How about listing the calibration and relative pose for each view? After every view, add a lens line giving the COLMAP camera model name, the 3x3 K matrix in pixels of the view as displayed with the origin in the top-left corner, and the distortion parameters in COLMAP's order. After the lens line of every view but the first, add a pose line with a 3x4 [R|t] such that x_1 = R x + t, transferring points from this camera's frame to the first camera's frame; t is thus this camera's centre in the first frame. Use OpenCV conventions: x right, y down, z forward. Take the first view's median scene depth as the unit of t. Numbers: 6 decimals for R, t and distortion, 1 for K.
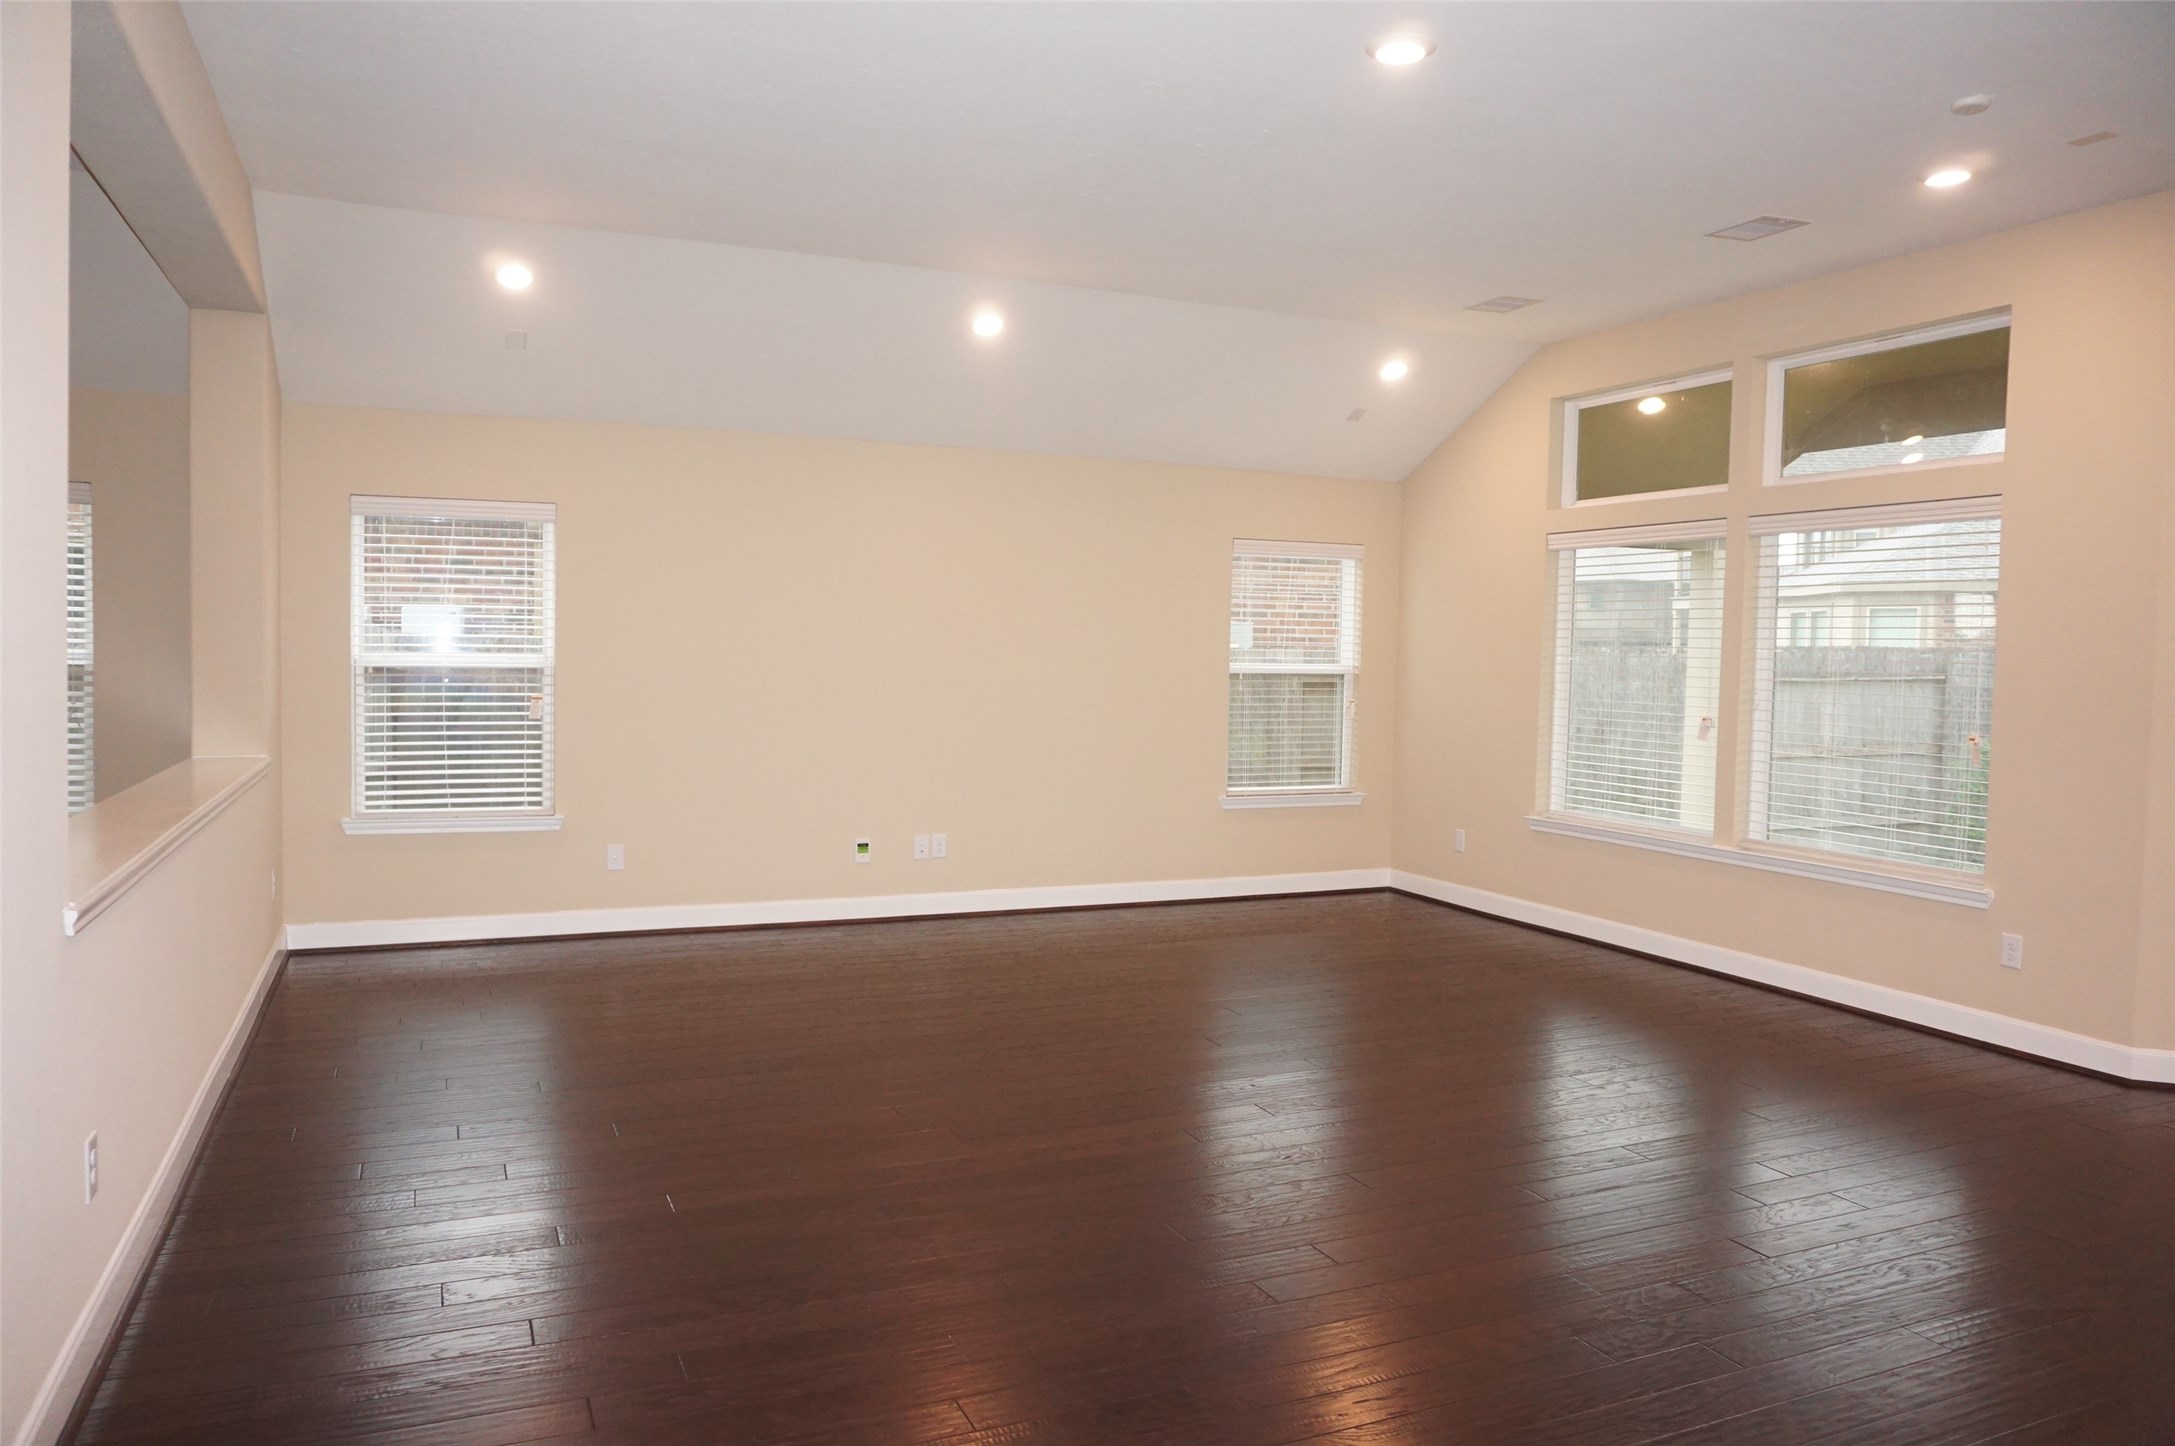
lens RADIAL K [[1516.6, 0, 1069.7], [0, 1516.6, 721.4], [0, 0, 1]] dist [-0.061310, 0.028499]
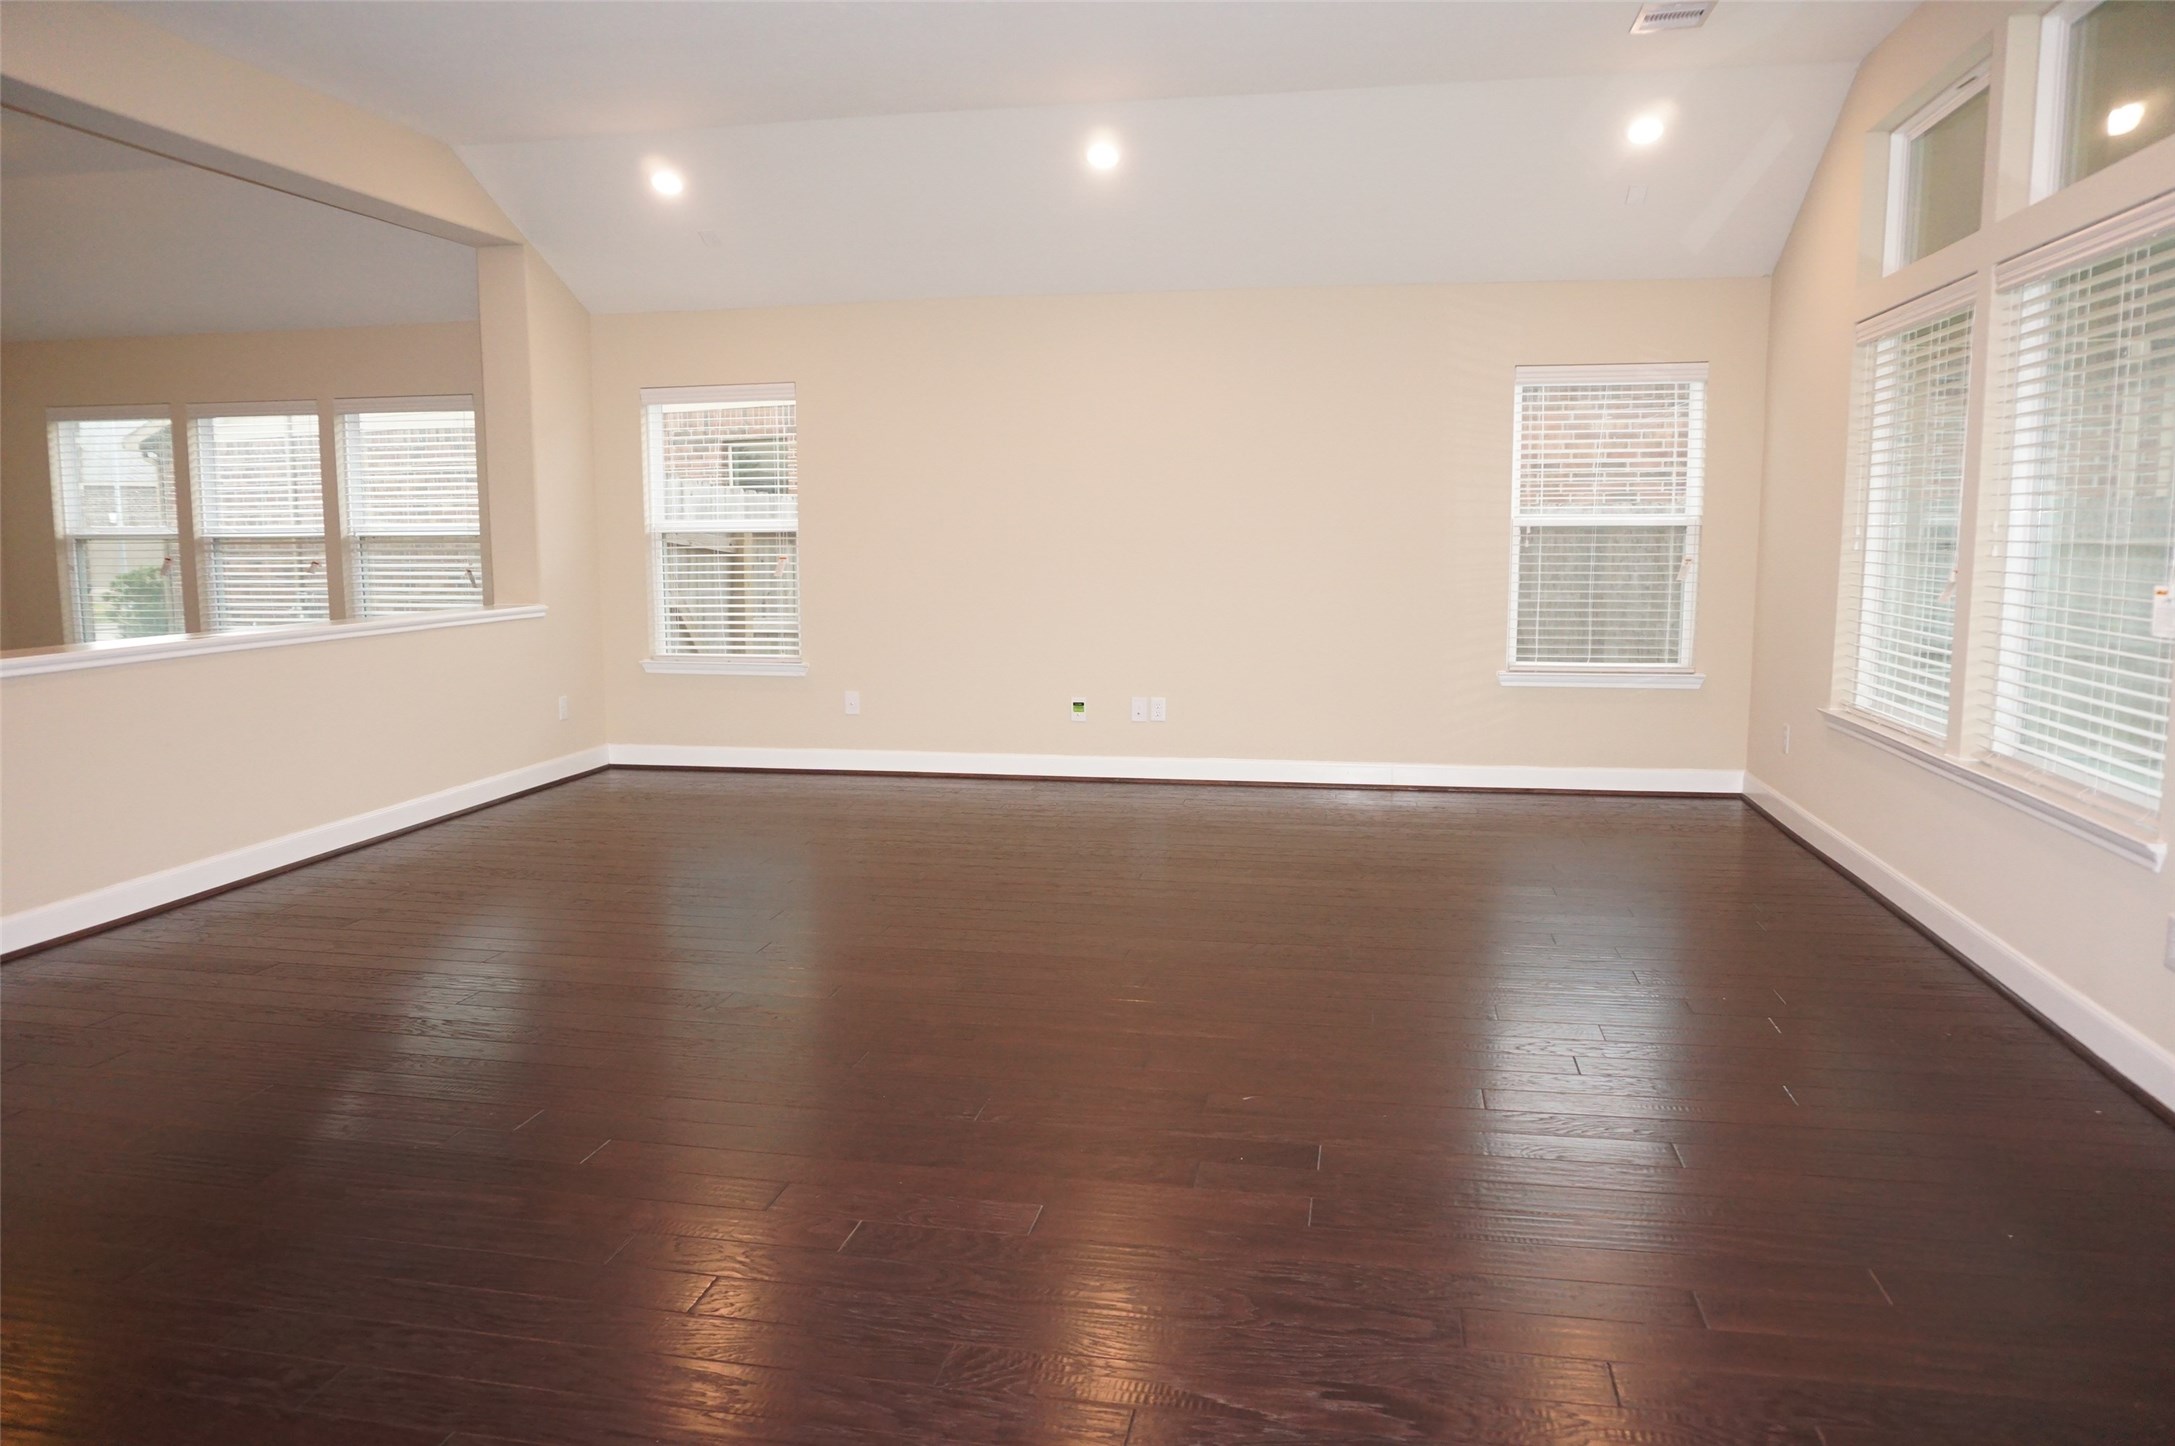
lens RADIAL K [[1516.6, 0, 1069.7], [0, 1516.6, 721.4], [0, 0, 1]] dist [-0.061310, 0.028499]
pose [[0.815822, 0.053364, -0.575836, 0.427293], [-0.007678, 0.996645, 0.081482, 0.011136], [0.578252, -0.062053, 0.813495, 0.177131]]
